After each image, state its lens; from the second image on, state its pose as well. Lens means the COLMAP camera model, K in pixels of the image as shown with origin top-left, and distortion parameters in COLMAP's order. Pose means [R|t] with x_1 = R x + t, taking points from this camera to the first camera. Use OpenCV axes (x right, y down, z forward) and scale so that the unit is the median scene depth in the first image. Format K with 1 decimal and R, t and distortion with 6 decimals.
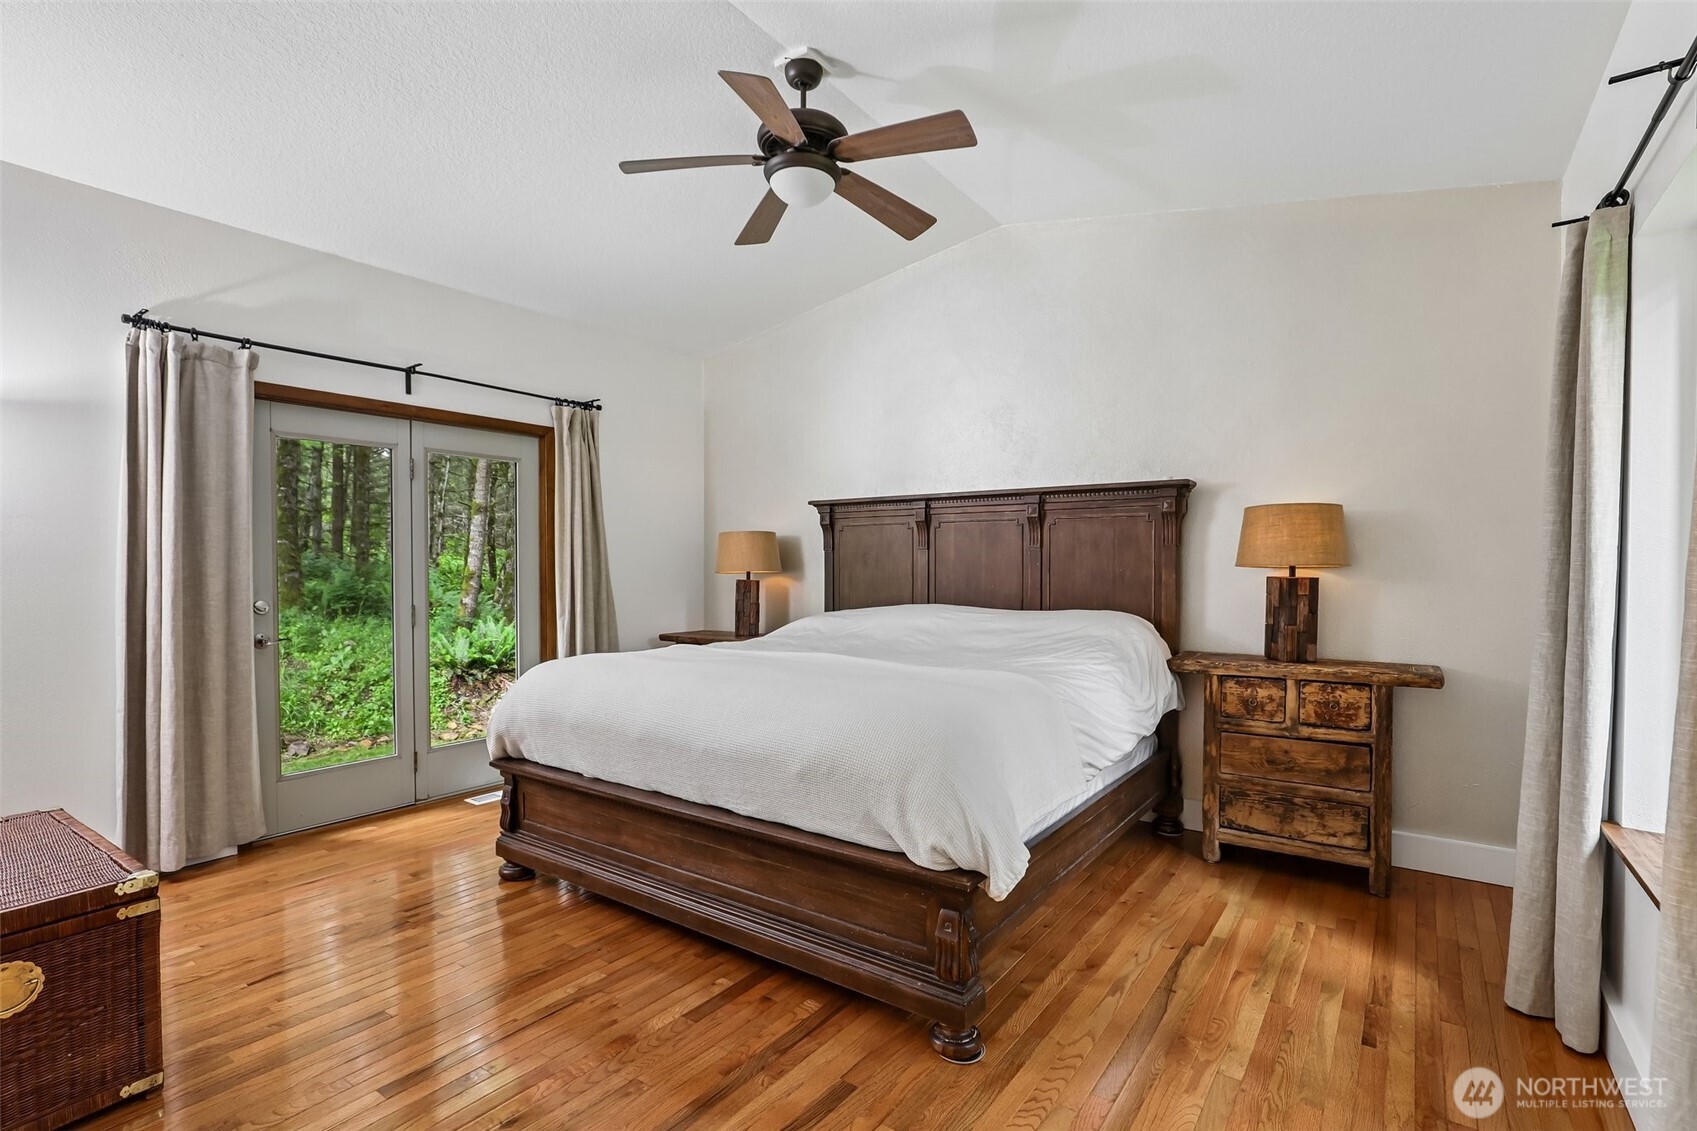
lens RADIAL K [[792.3, 0, 855.2], [0, 792.3, 565.5], [0, 0, 1]] dist [-0.024635, 0.008266]
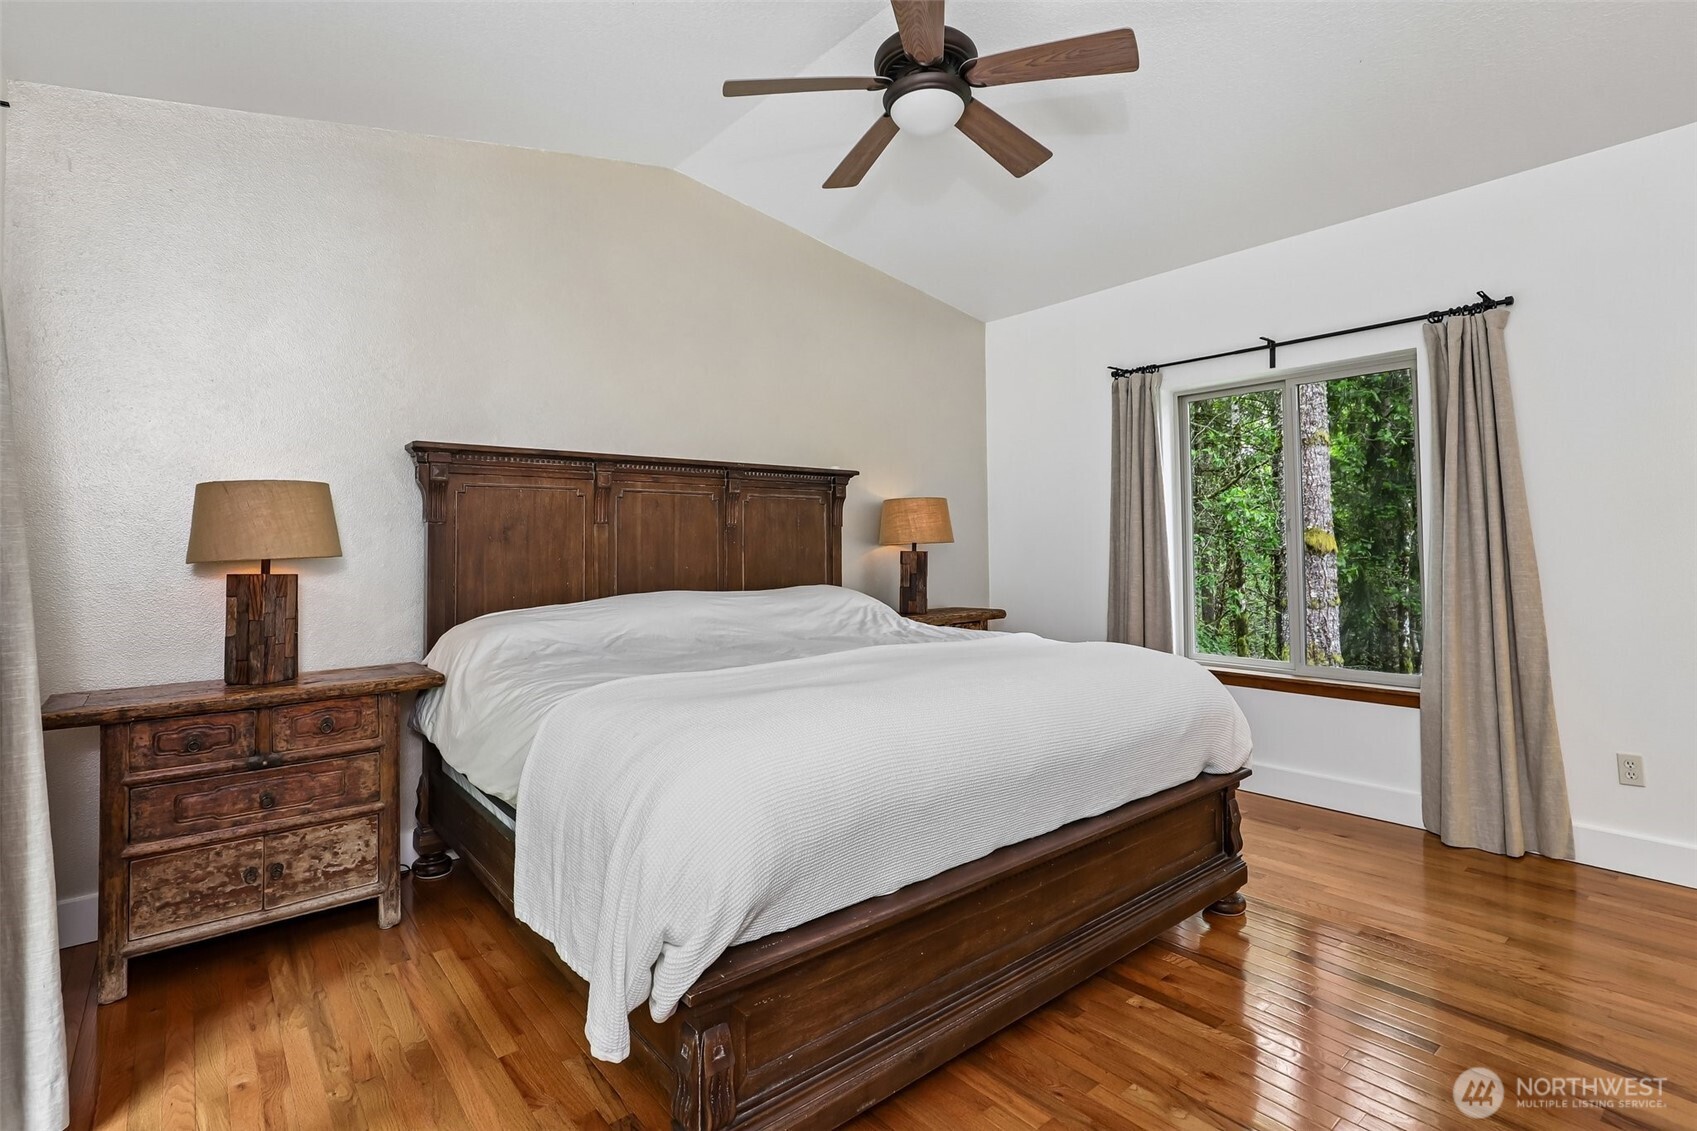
lens RADIAL K [[792.3, 0, 849.6], [0, 792.3, 565.0], [0, 0, 1]] dist [-0.024635, 0.008266]
pose [[0.285396, -0.021722, 0.958164, -0.764911], [0.019986, 0.999661, 0.016710, 0.013935], [-0.958201, 0.014381, 0.285733, 0.734703]]
